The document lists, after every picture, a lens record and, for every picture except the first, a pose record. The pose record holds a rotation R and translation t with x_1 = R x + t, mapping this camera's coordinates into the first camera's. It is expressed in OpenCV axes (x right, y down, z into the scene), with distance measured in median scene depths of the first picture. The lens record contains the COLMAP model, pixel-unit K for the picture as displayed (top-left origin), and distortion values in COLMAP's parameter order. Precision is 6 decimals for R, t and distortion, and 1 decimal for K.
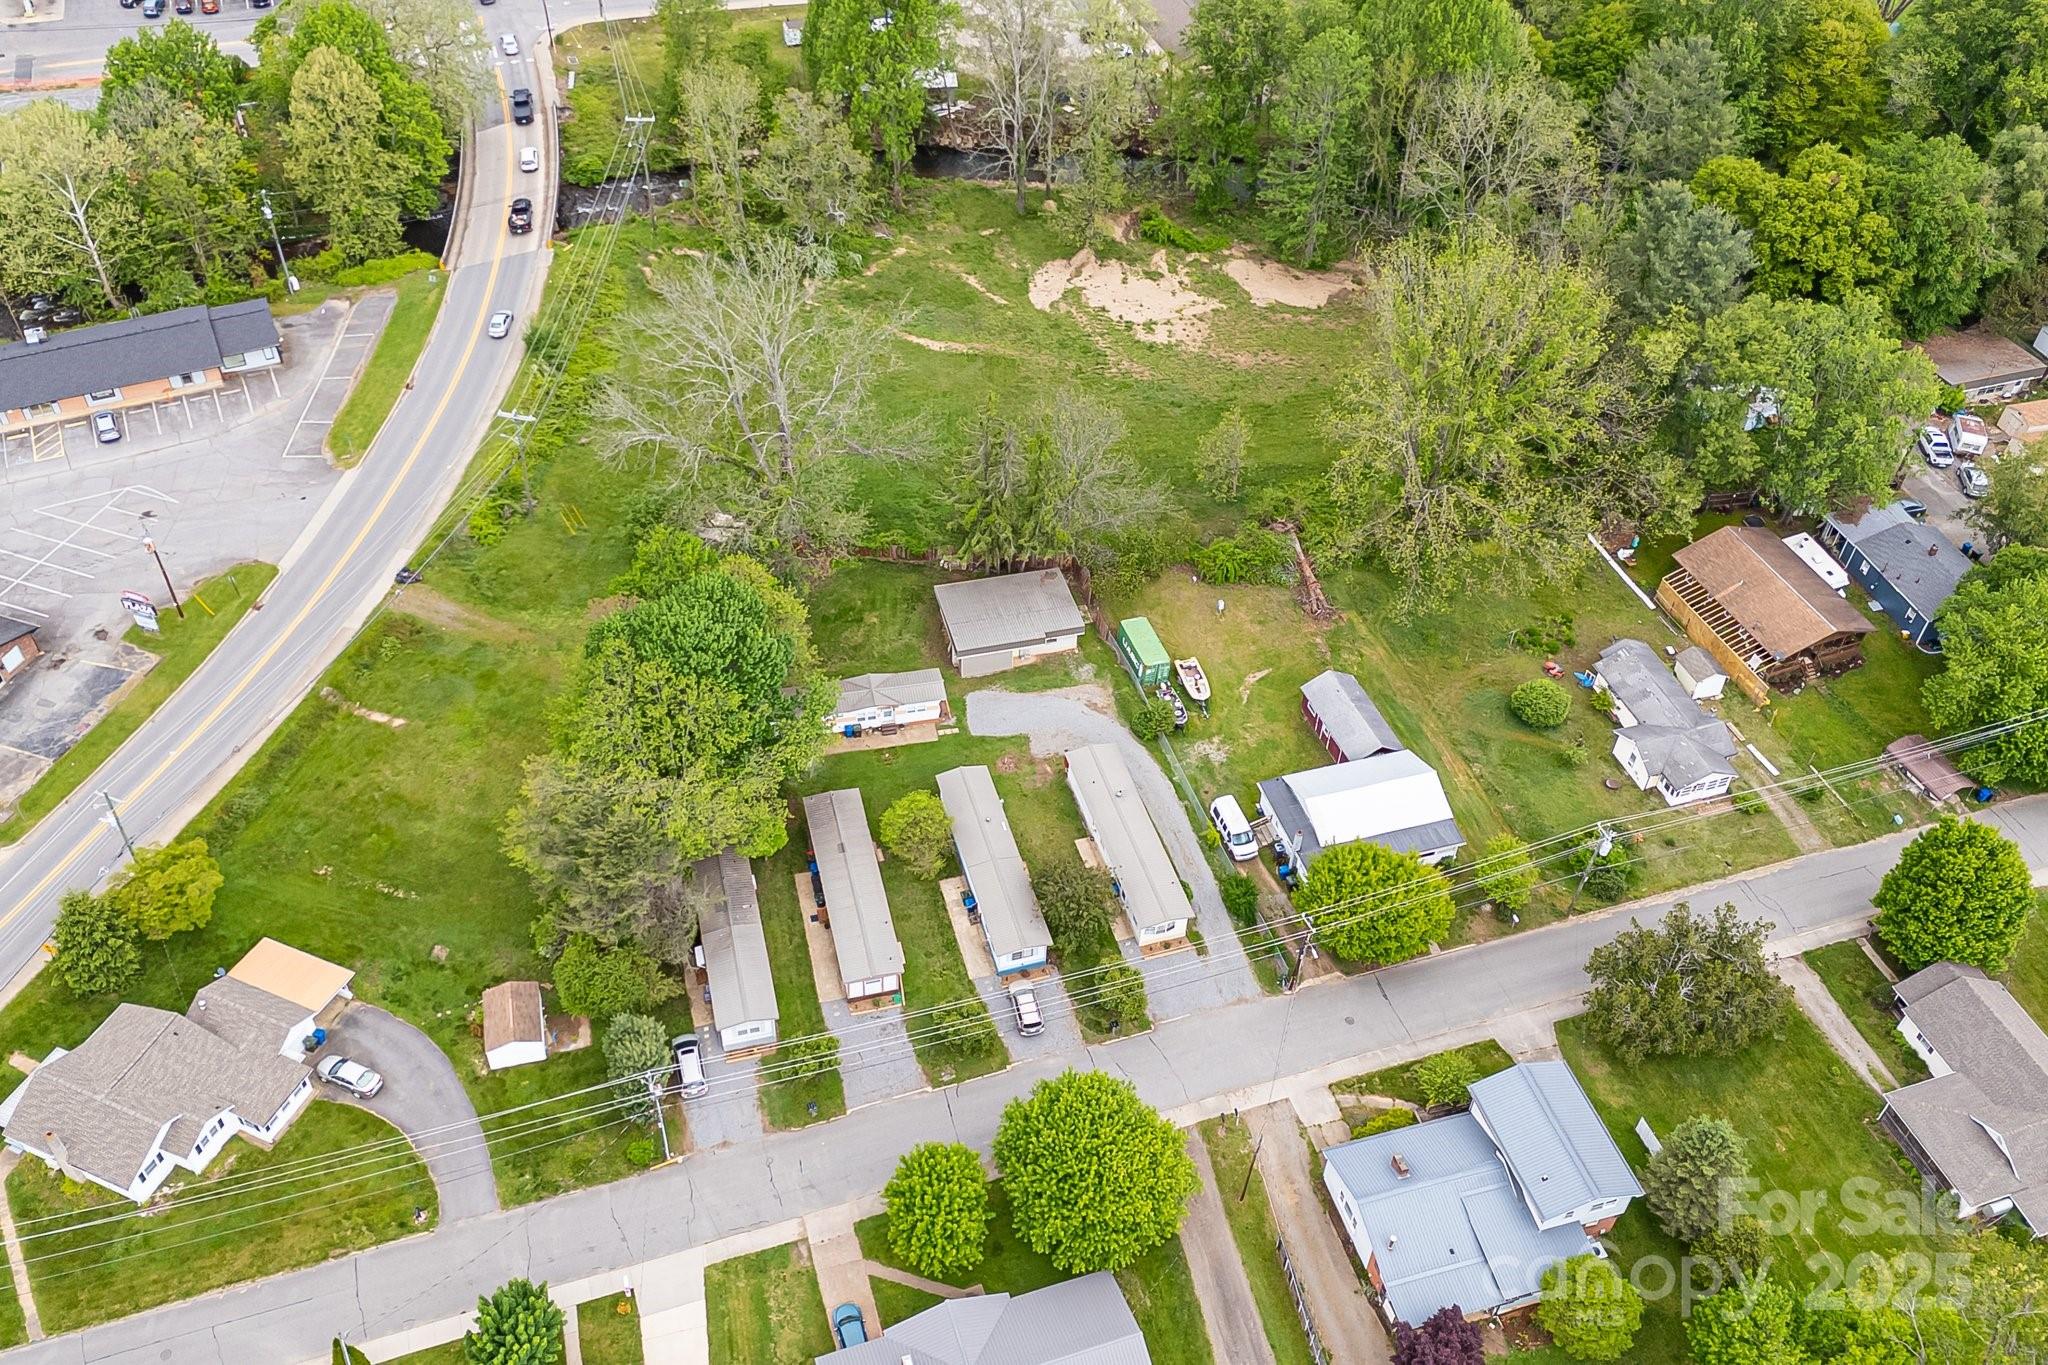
lens RADIAL K [[1780.0, 0, 1021.8], [0, 1780.0, 677.0], [0, 0, 1]] dist [0.093687, -0.108741]
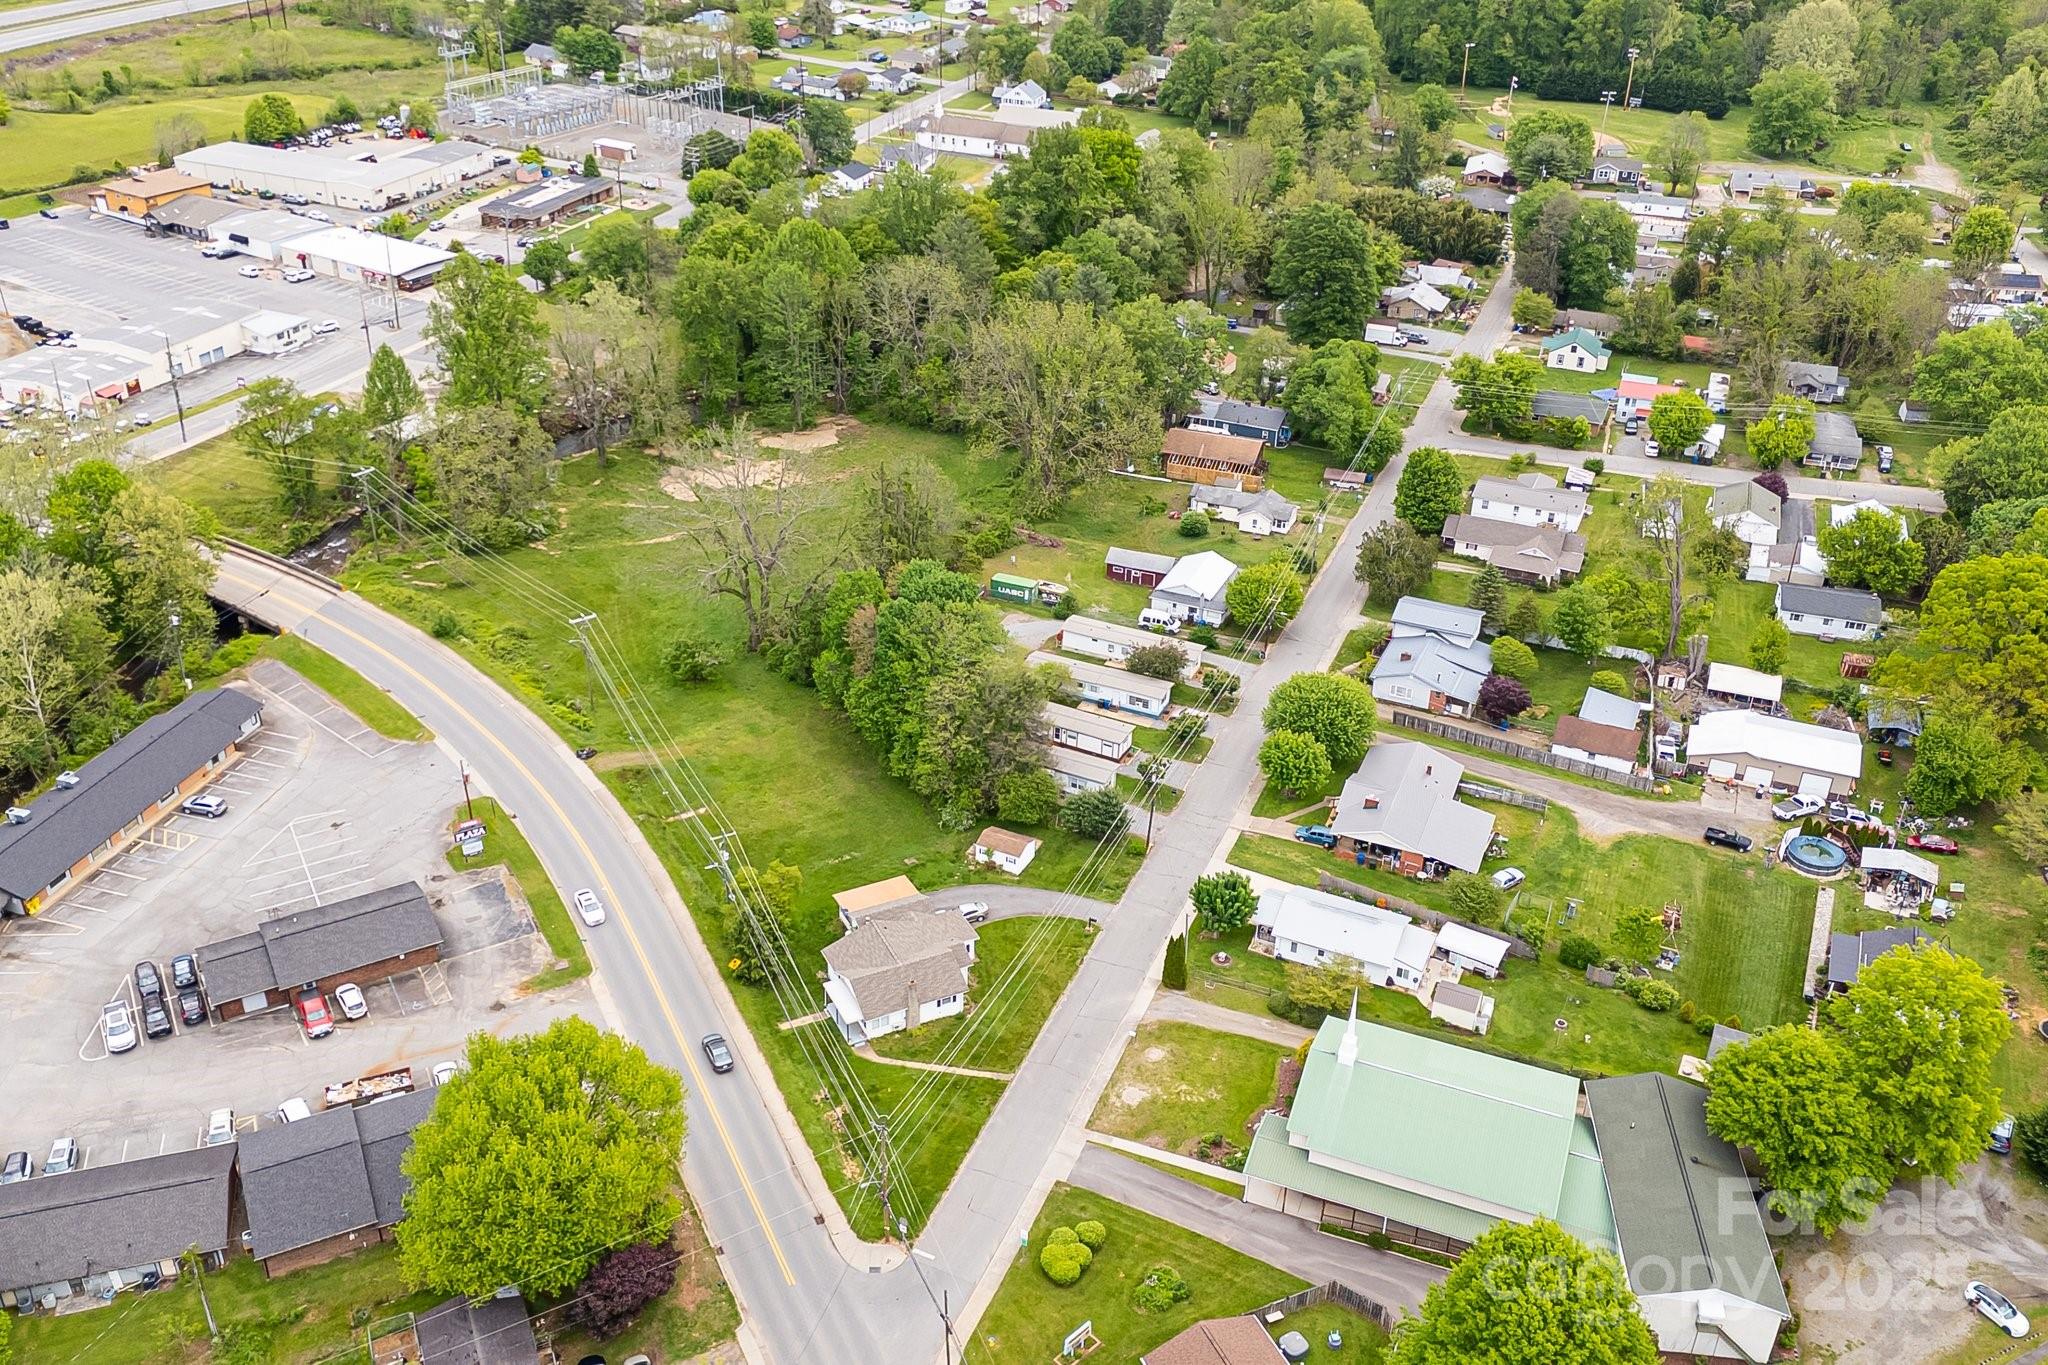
lens RADIAL K [[1780.0, 0, 1011.9], [0, 1780.0, 670.0], [0, 0, 1]] dist [0.093687, -0.108741]
pose [[0.660329, -0.384330, 0.645179, -0.983938], [0.527885, 0.848604, -0.034772, 0.101654], [-0.534138, 0.363541, 0.763240, -0.151753]]
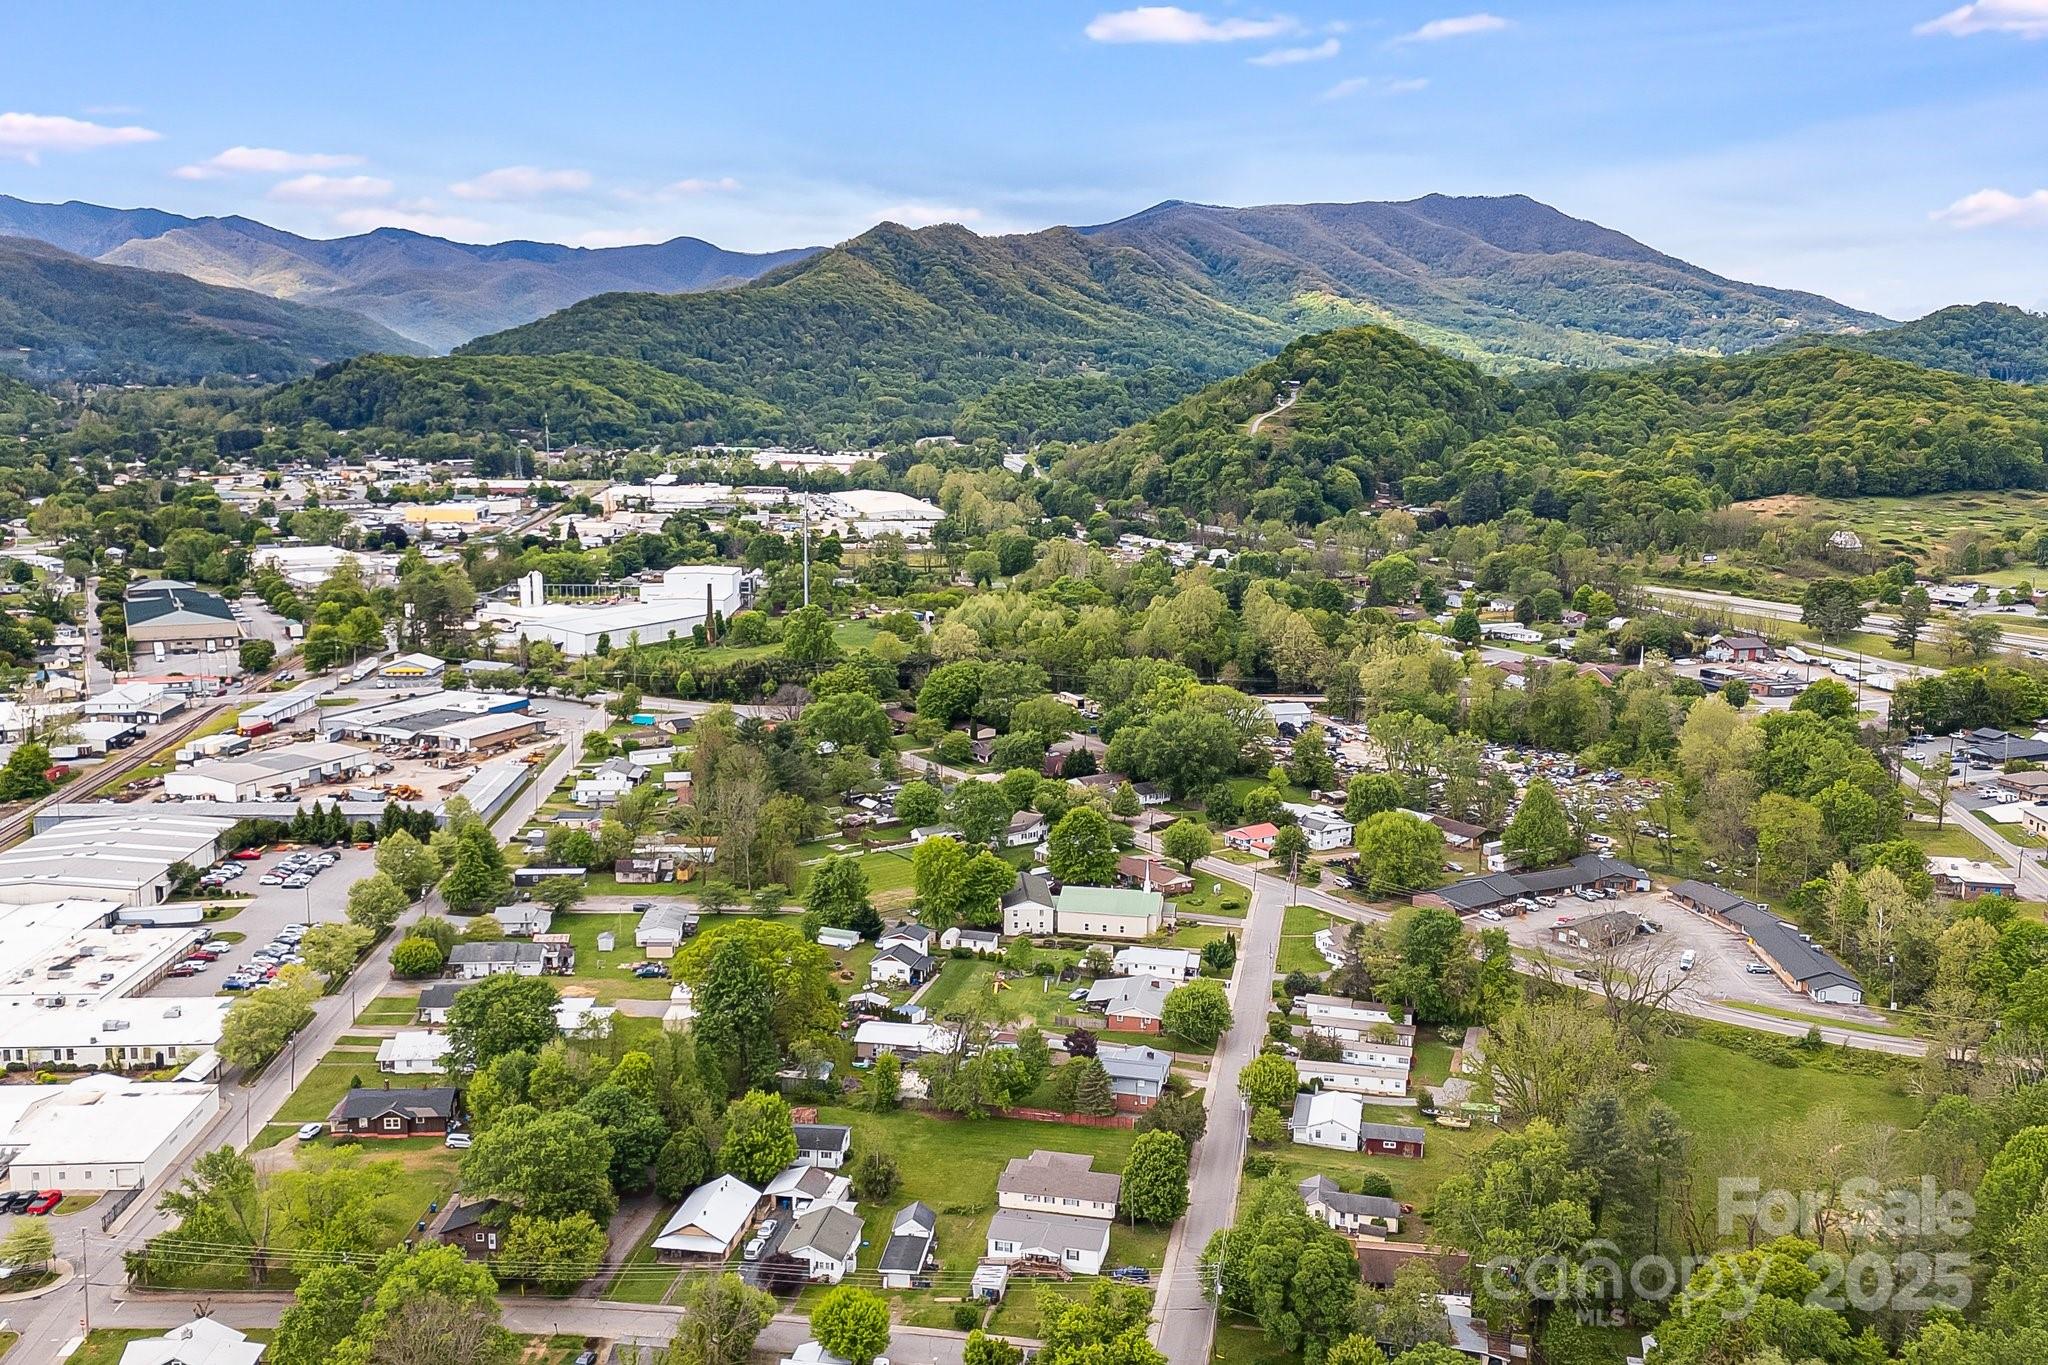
lens RADIAL K [[1780.0, 0, 1008.9], [0, 1780.0, 692.3], [0, 0, 1]] dist [0.093687, -0.108741]
pose [[-0.506508, 0.117401, -0.854205, 1.895614], [-0.623596, 0.634295, 0.456943, -0.856518], [0.595464, 0.764125, -0.248065, 0.869456]]
